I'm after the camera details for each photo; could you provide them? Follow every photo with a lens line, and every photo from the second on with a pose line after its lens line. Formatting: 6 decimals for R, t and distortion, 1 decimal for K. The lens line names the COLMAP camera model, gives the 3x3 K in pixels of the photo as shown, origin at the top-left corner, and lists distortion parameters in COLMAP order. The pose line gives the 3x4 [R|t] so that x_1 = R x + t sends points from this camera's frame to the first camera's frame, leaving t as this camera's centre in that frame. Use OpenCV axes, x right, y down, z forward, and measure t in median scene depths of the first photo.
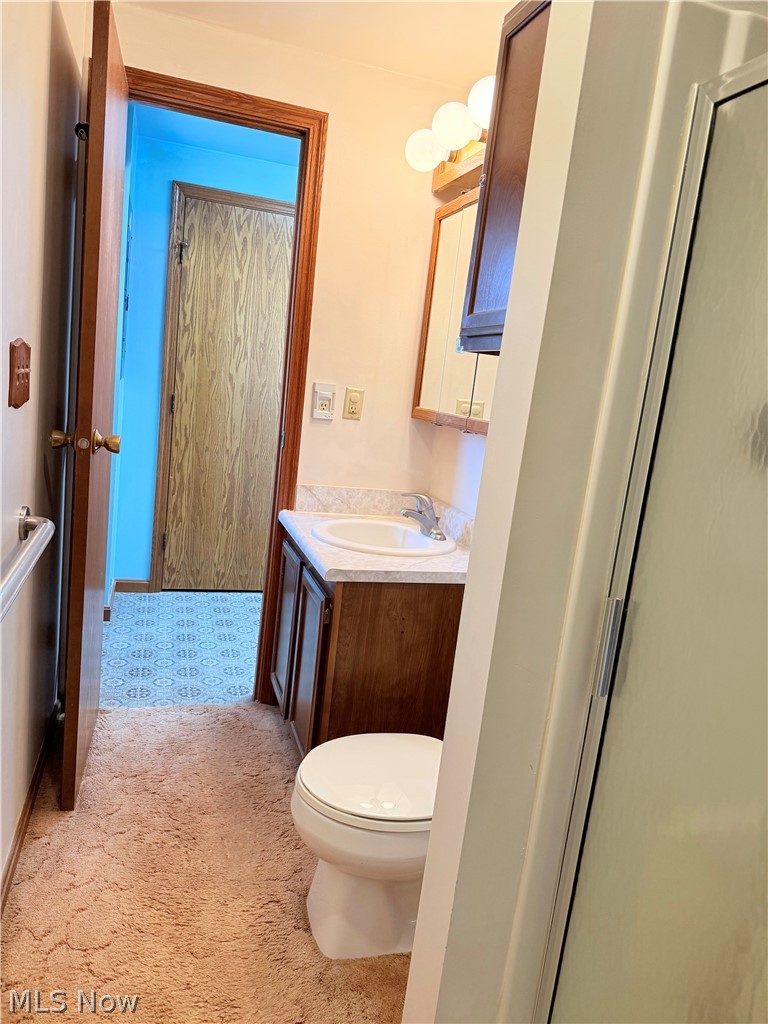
lens RADIAL K [[731.1, 0, 383.8], [0, 731.1, 513.5], [0, 0, 1]] dist [0.013201, -0.004981]
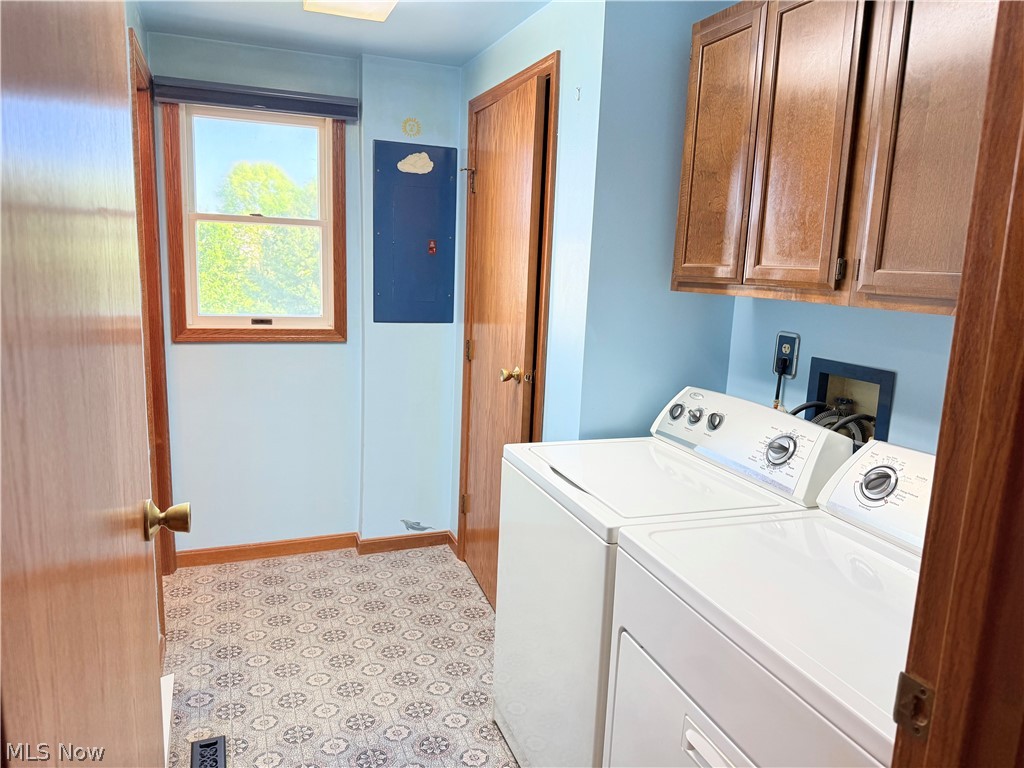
lens RADIAL K [[731.1, 0, 512.0], [0, 731.1, 385.6], [0, 0, 1]] dist [0.013201, -0.004981]
pose [[0.067380, 0.062625, -0.995760, 0.602223], [-0.205431, 0.977514, 0.047577, -0.163351], [0.976349, 0.201354, 0.078730, 1.068821]]
